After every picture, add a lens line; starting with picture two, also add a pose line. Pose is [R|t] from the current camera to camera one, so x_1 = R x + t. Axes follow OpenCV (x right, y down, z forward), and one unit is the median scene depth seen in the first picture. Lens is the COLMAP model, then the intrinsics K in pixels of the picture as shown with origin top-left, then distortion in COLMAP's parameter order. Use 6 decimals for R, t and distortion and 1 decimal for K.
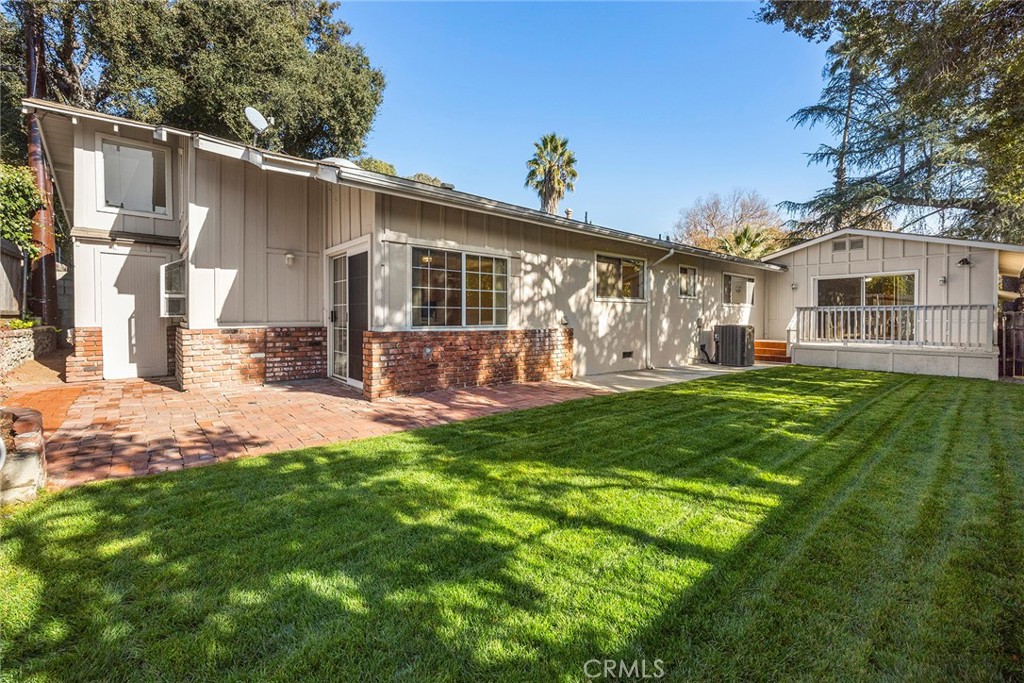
lens RADIAL K [[423.1, 0, 509.9], [0, 423.1, 333.3], [0, 0, 1]] dist [0.001399, 0.000502]
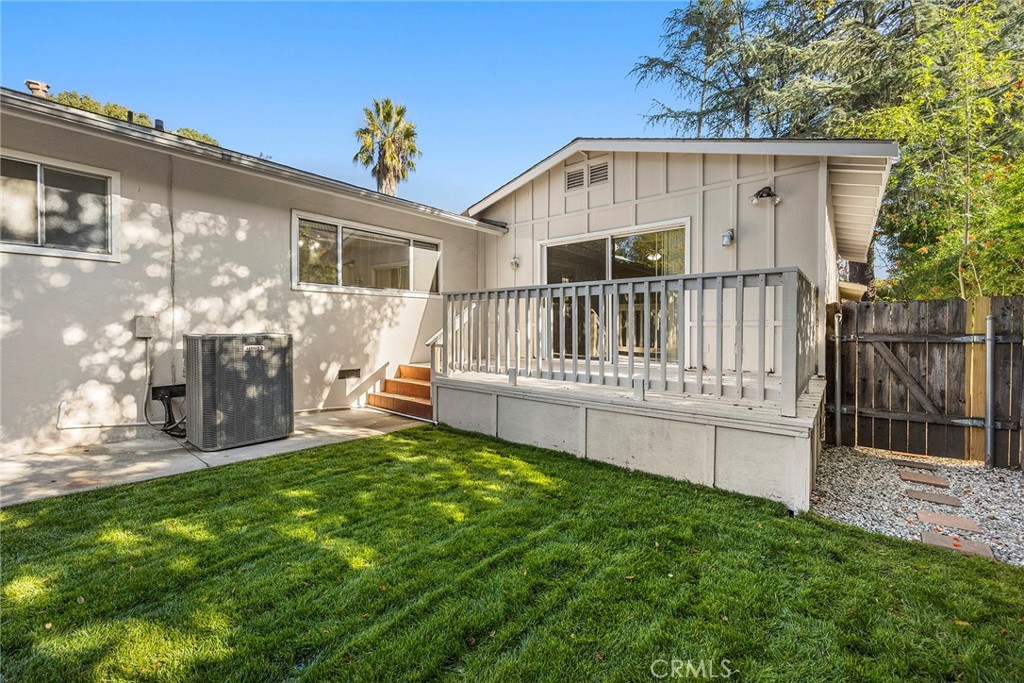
lens RADIAL K [[419.7, 0, 512.0], [0, 419.7, 341.5], [0, 0, 1]] dist [-0.000529, 0.000053]
pose [[0.986387, -0.005949, 0.164331, 0.936688], [0.006173, 0.999981, -0.000855, -0.013697], [-0.164323, 0.001858, 0.986405, 0.772122]]
